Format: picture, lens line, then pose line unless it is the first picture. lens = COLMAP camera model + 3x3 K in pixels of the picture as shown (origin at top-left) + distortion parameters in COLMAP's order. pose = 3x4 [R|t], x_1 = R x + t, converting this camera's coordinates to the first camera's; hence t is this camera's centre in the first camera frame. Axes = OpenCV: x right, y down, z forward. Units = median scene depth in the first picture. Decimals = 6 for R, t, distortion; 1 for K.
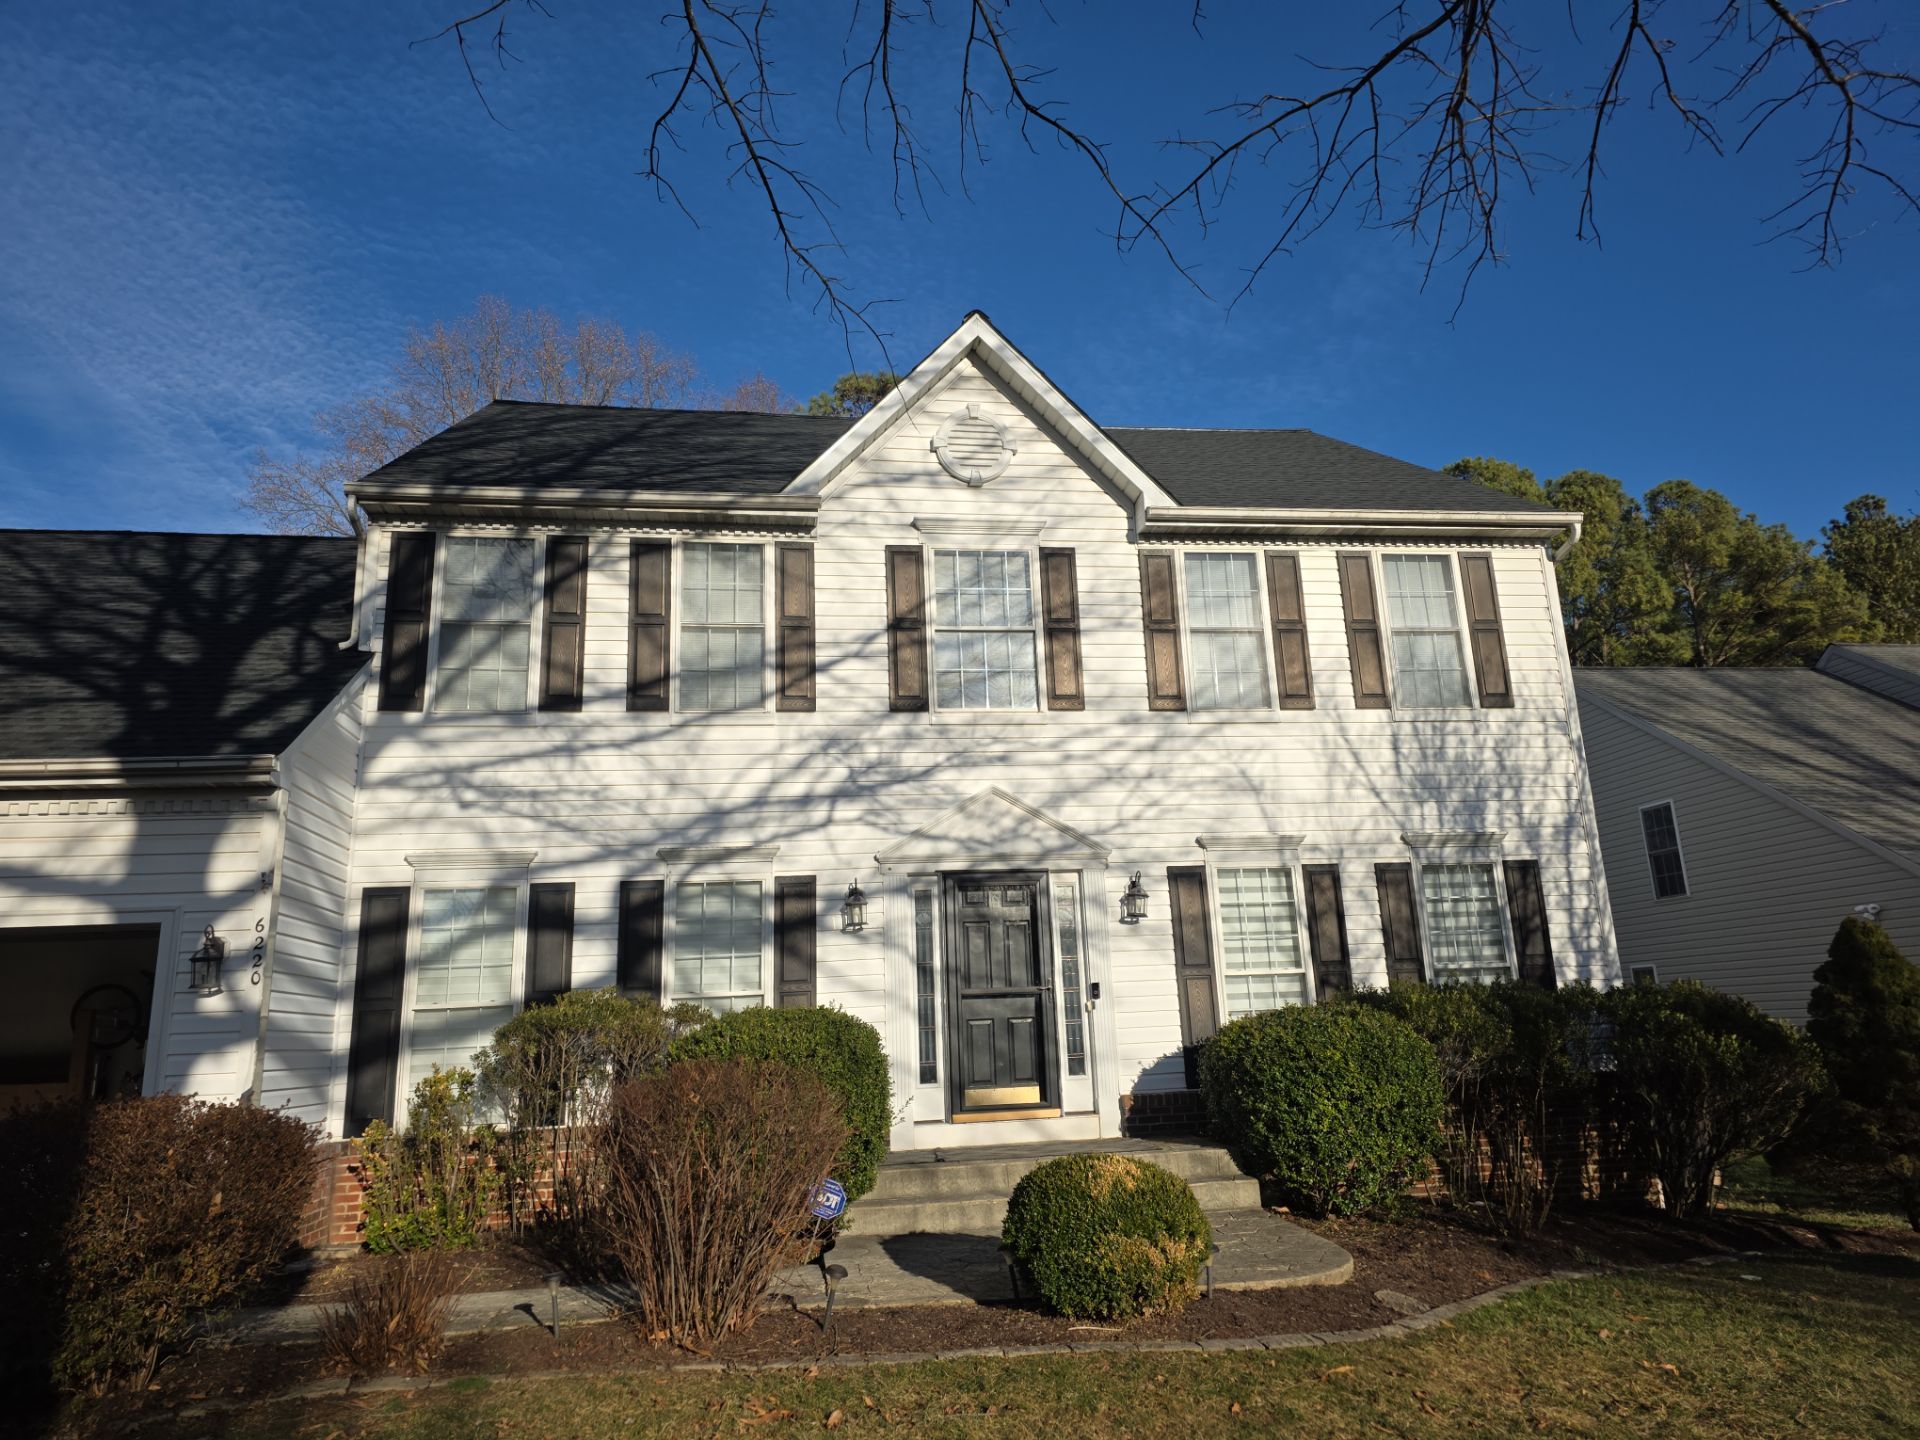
lens RADIAL K [[1256.9, 0, 960.0], [0, 1256.9, 720.0], [0, 0, 1]] dist [0.136845, -0.212092]
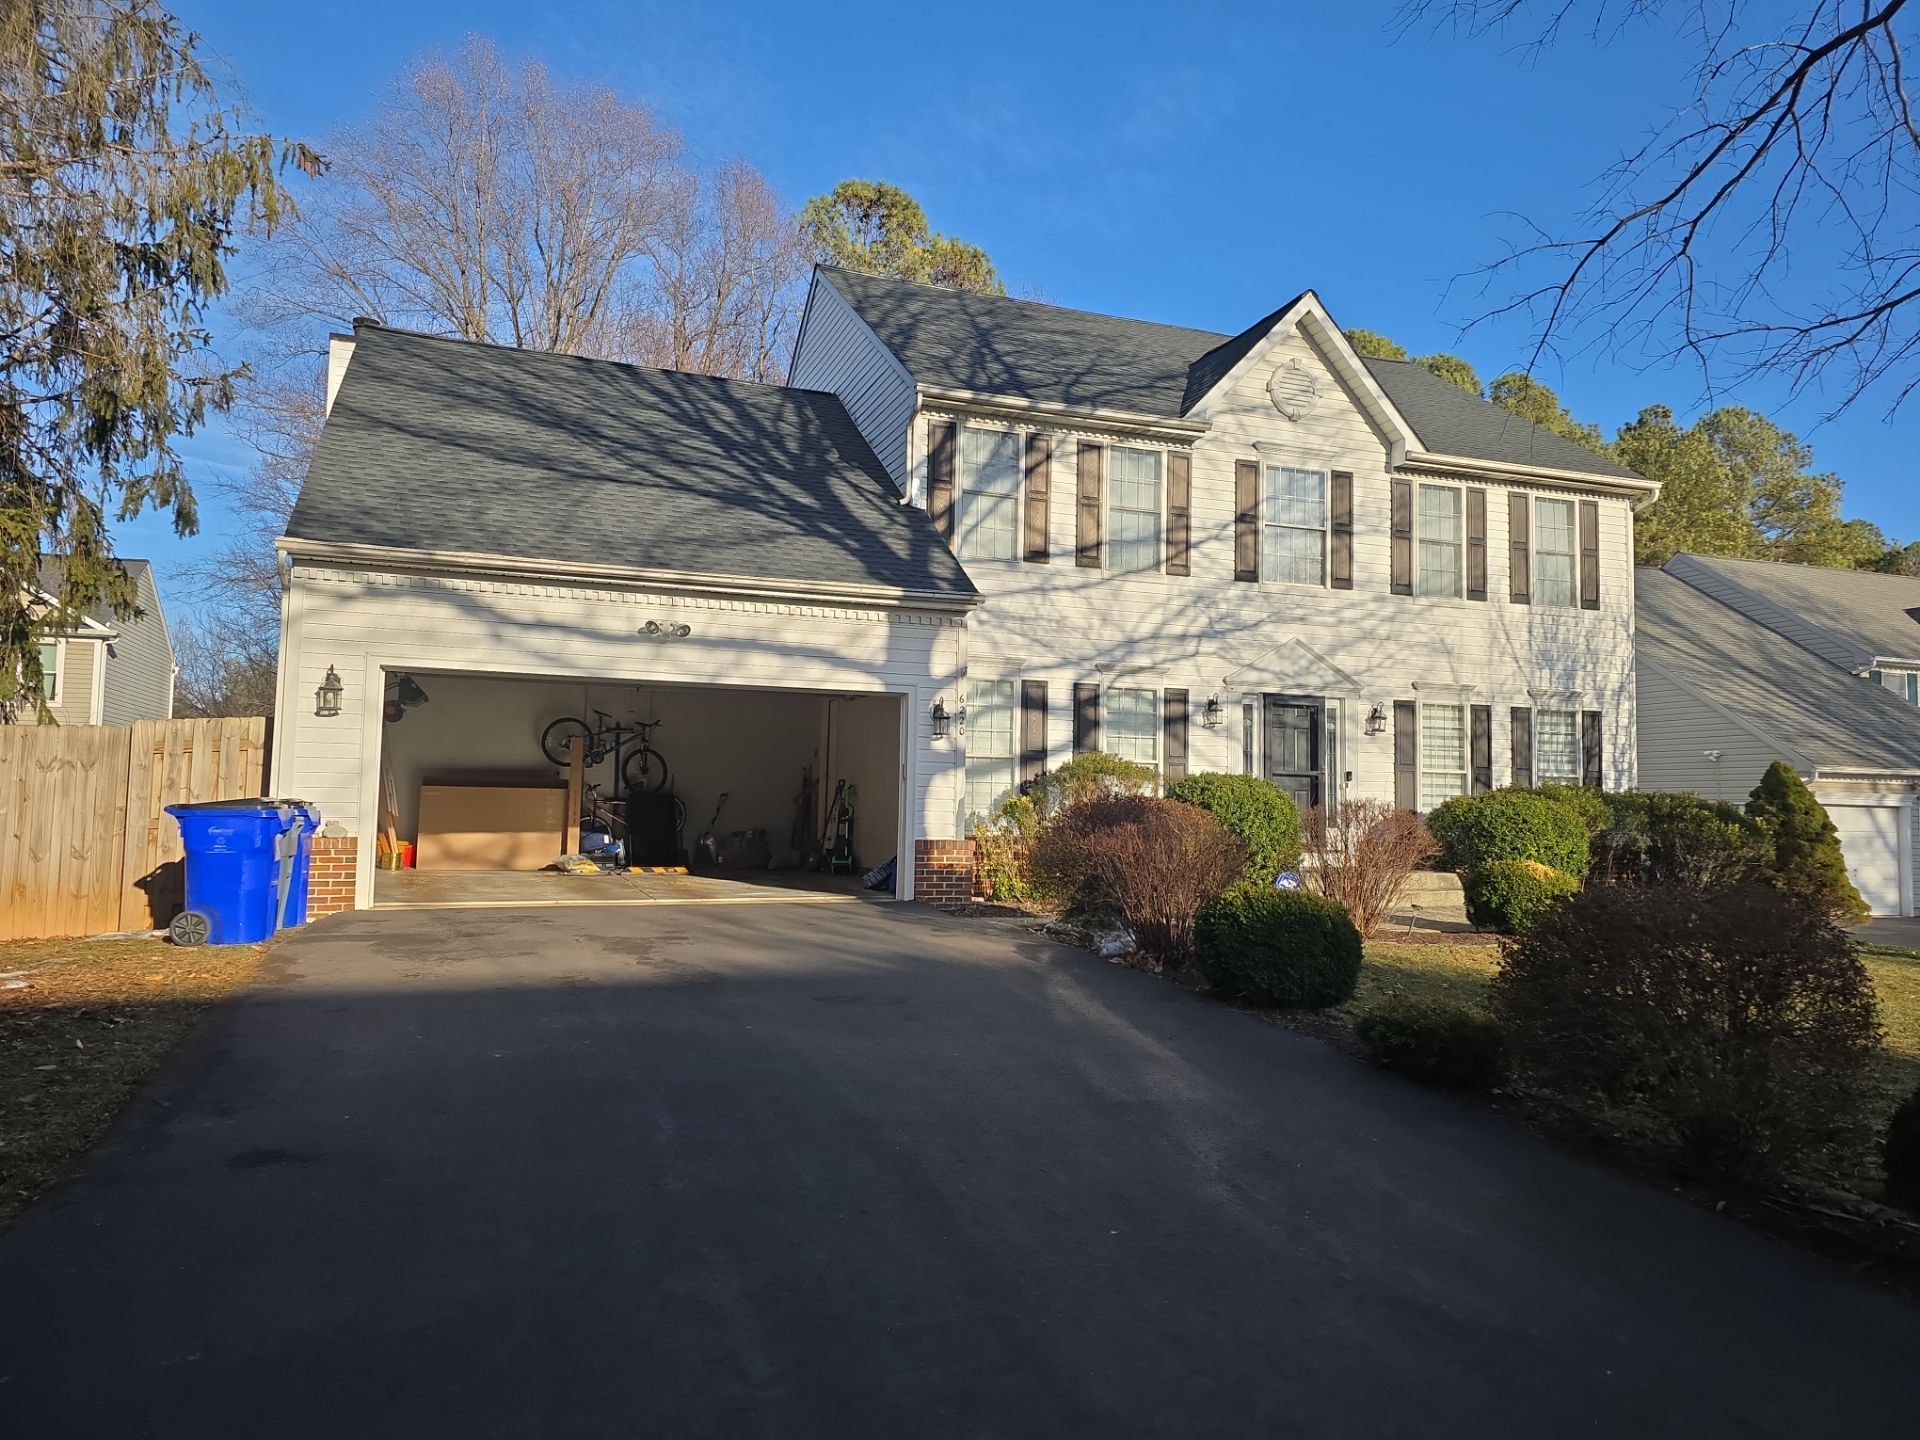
lens RADIAL K [[1256.9, 0, 960.0], [0, 1256.9, 720.0], [0, 0, 1]] dist [0.136845, -0.212092]
pose [[0.979313, 0.074914, 0.187972, -0.621261], [-0.105339, 0.981888, 0.157482, -0.044277], [-0.172769, -0.174025, 0.969467, -0.383379]]
